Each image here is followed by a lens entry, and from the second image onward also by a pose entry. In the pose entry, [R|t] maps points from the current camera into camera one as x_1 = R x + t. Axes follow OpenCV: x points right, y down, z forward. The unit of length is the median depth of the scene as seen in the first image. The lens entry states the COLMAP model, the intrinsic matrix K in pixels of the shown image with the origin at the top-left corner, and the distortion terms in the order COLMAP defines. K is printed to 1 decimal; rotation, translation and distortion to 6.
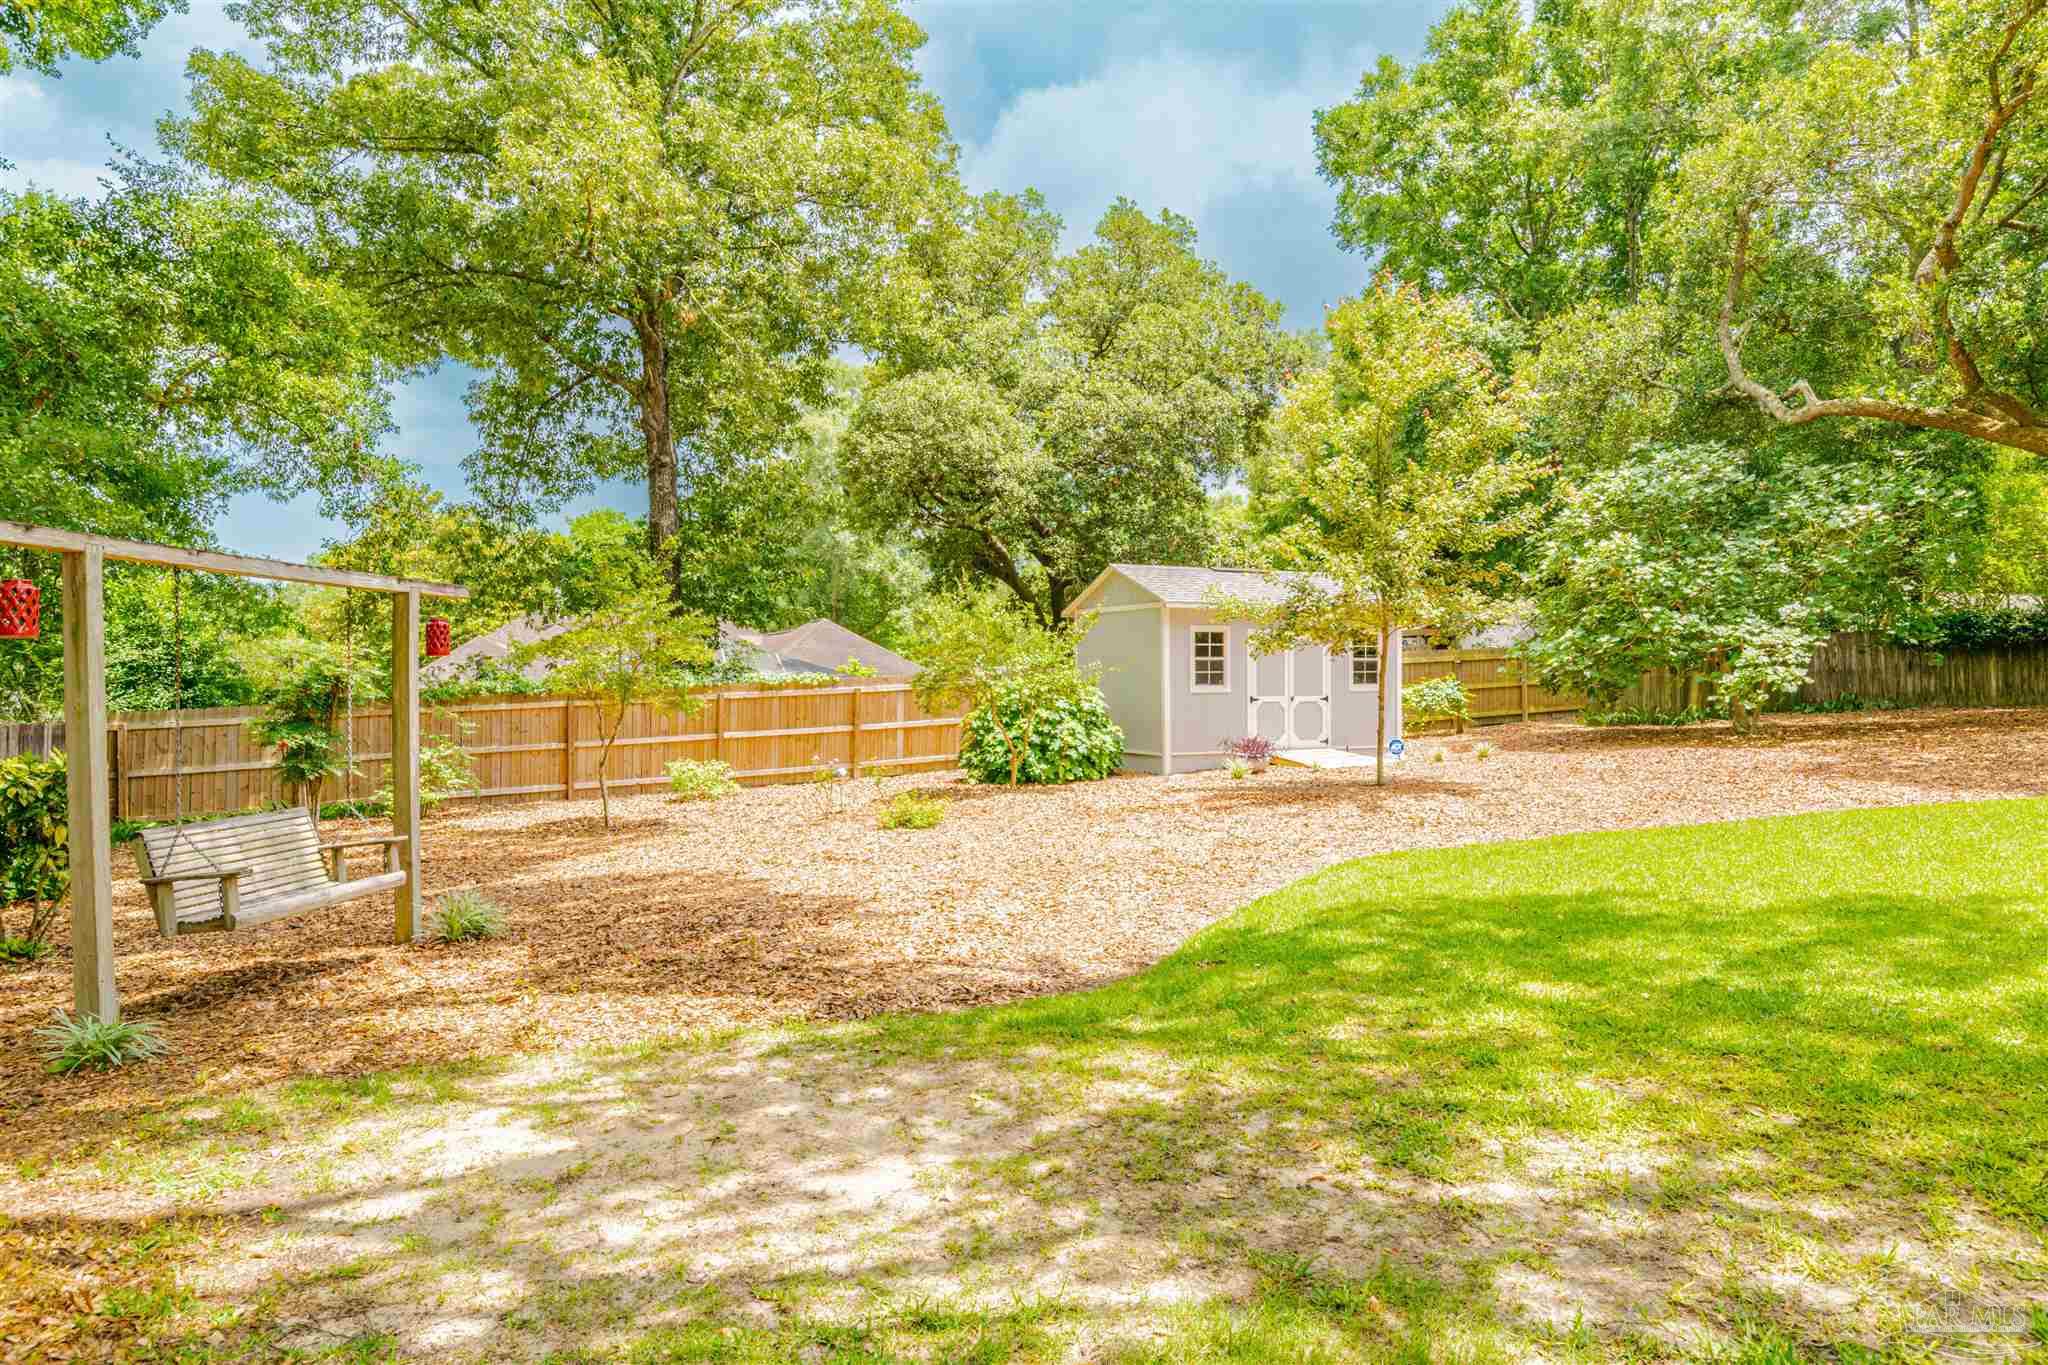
lens RADIAL K [[1209.9, 0, 1010.0], [0, 1209.9, 683.3], [0, 0, 1]] dist [-0.044741, 0.030407]
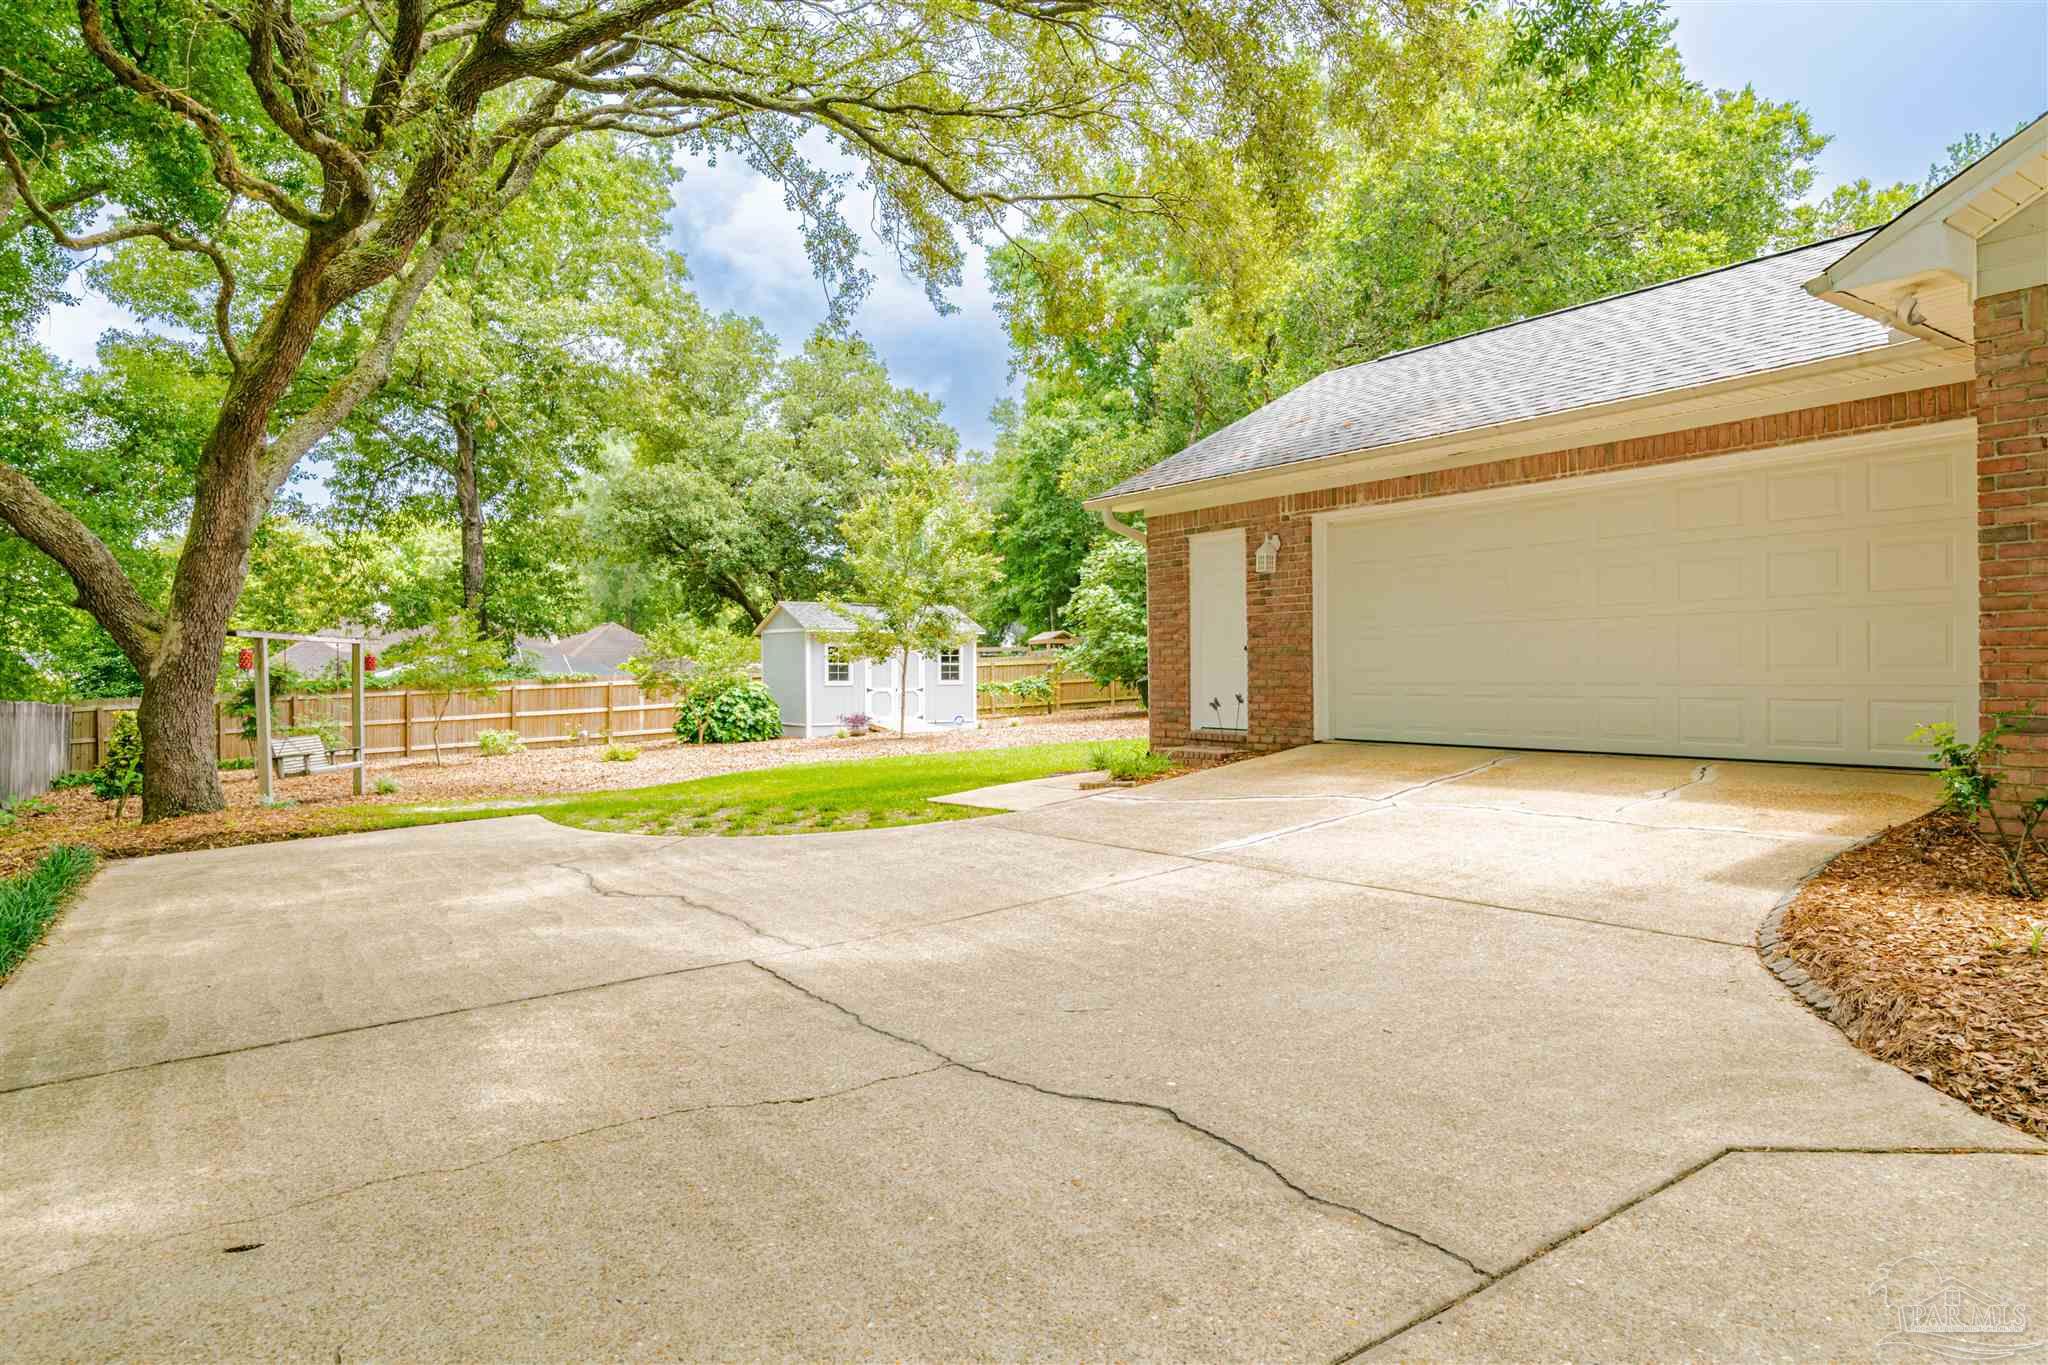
lens RADIAL K [[1209.9, 0, 1010.0], [0, 1209.9, 683.3], [0, 0, 1]] dist [-0.044741, 0.030407]
pose [[0.989880, 0.000843, 0.141907, 0.140465], [-0.001913, 0.999971, 0.007403, -0.006313], [-0.141896, -0.007599, 0.989852, -0.498953]]
